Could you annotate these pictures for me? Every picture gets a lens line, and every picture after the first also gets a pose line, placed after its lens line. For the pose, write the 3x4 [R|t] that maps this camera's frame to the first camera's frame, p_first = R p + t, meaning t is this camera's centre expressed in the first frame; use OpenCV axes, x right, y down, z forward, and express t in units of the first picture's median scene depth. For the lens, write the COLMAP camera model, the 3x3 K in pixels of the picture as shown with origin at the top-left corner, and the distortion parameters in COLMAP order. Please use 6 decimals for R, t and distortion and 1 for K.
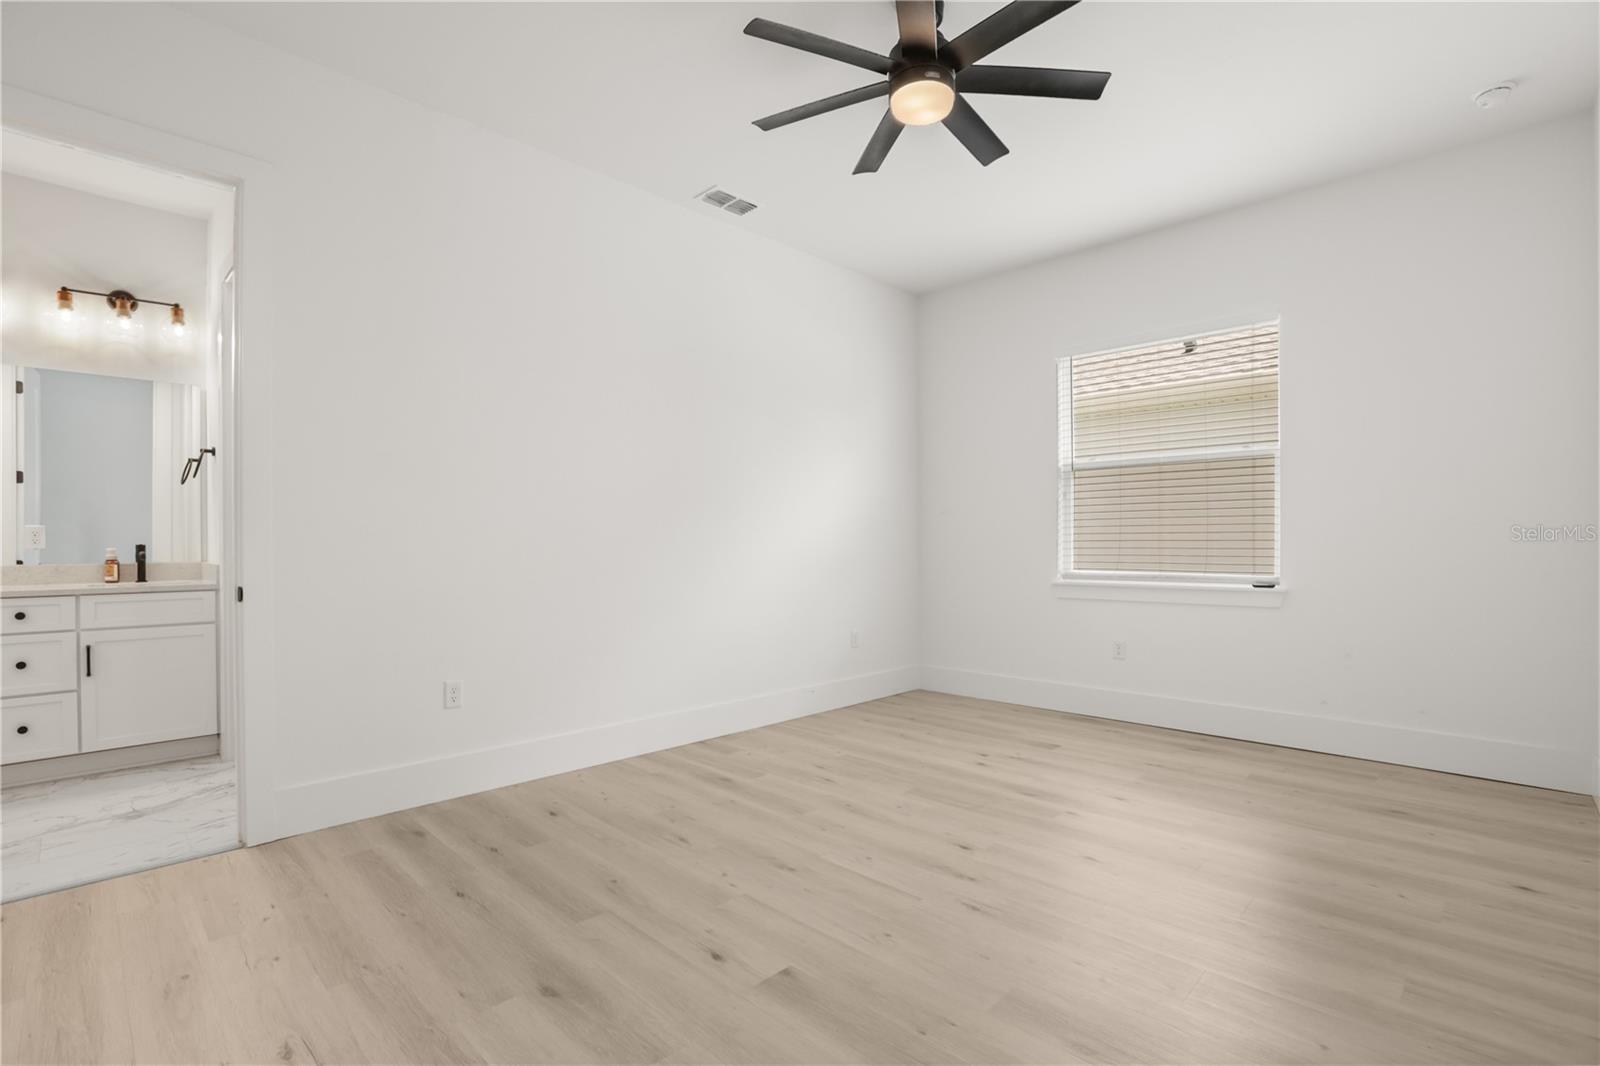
lens RADIAL K [[732.6, 0, 794.6], [0, 732.6, 540.5], [0, 0, 1]] dist [-0.041386, 0.010309]
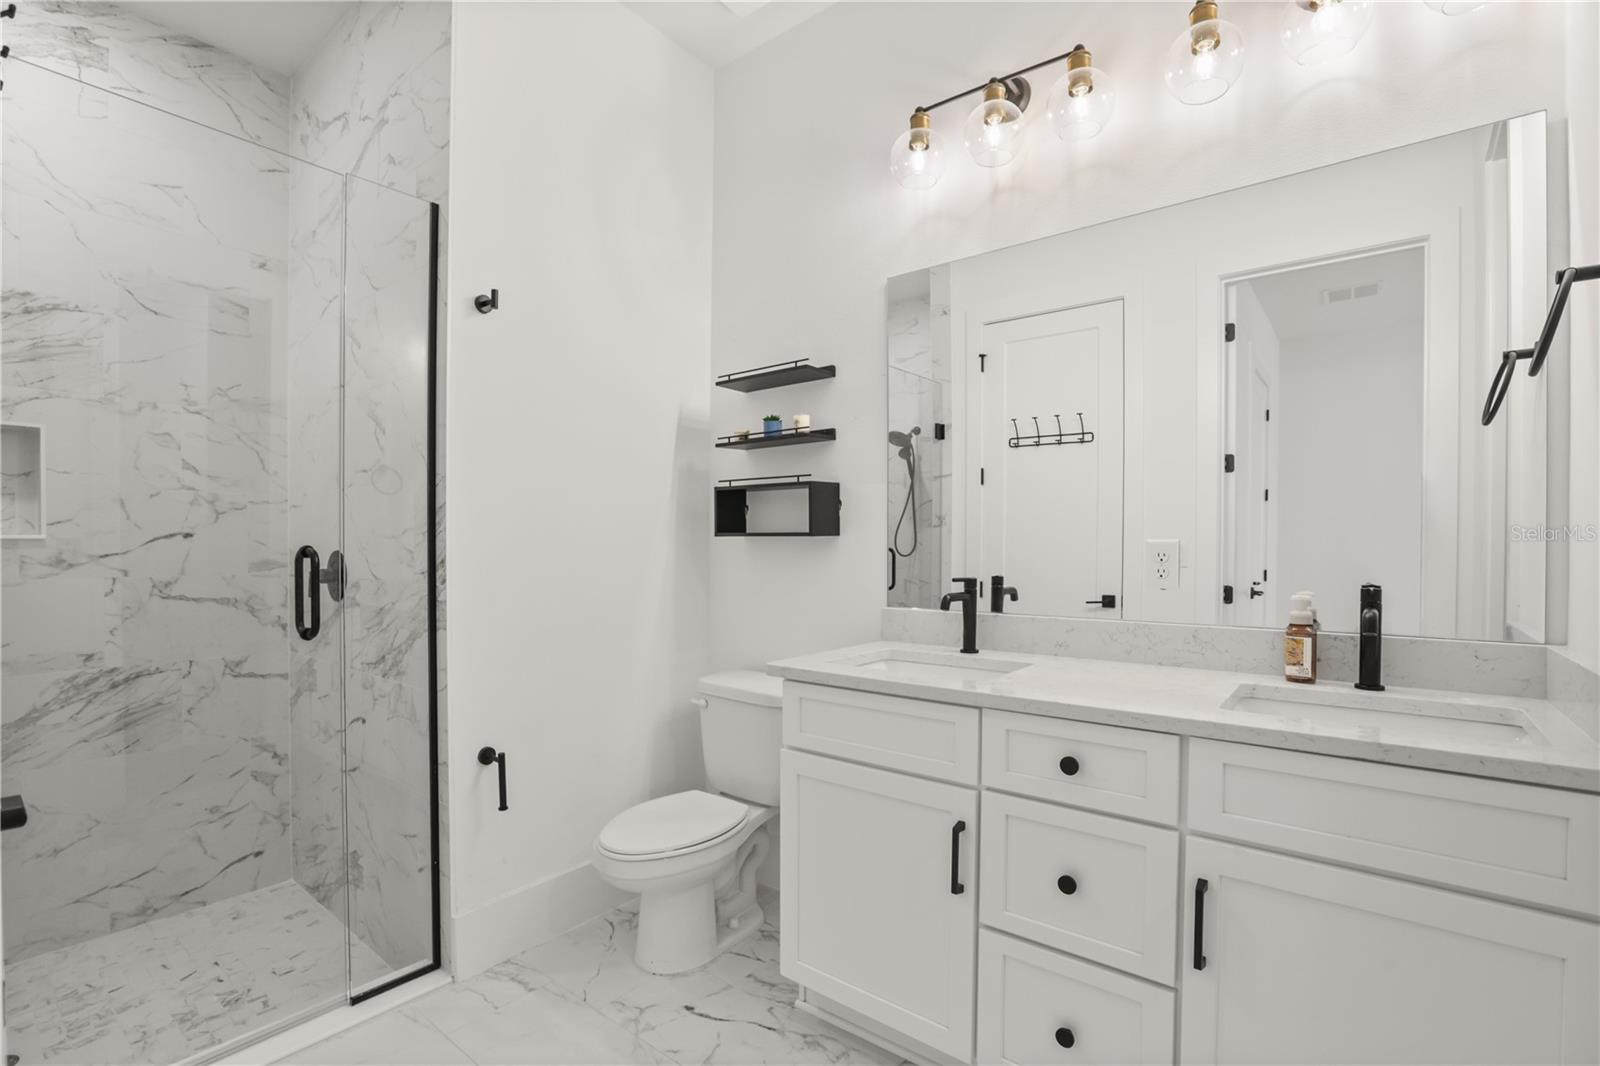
lens RADIAL K [[732.6, 0, 794.6], [0, 732.6, 540.5], [0, 0, 1]] dist [-0.041386, 0.010309]
pose [[0.103228, 0.009271, -0.994614, -0.581884], [-0.010607, 0.999910, 0.008219, -0.021169], [0.994601, 0.009701, 0.103318, 0.668882]]
